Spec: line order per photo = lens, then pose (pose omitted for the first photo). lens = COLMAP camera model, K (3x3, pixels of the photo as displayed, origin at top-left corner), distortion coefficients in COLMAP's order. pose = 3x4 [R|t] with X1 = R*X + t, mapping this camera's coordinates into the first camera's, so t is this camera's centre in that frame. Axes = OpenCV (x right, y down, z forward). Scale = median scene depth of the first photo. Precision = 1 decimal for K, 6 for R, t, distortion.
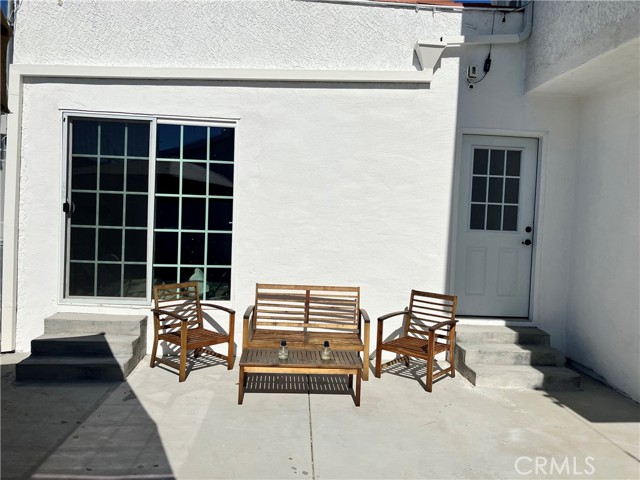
lens RADIAL K [[522.8, 0, 320.1], [0, 522.8, 230.4], [0, 0, 1]] dist [0.043956, -0.049242]
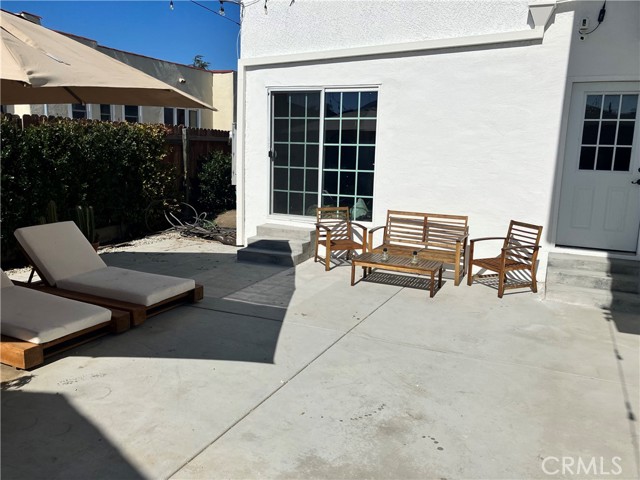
lens RADIAL K [[522.8, 0, 320.1], [0, 522.8, 230.4], [0, 0, 1]] dist [0.043956, -0.049242]
pose [[0.883043, 0.058175, -0.465673, 0.348004], [-0.004483, 0.993287, 0.115586, -0.000744], [0.469271, -0.099980, 0.877376, -0.262849]]
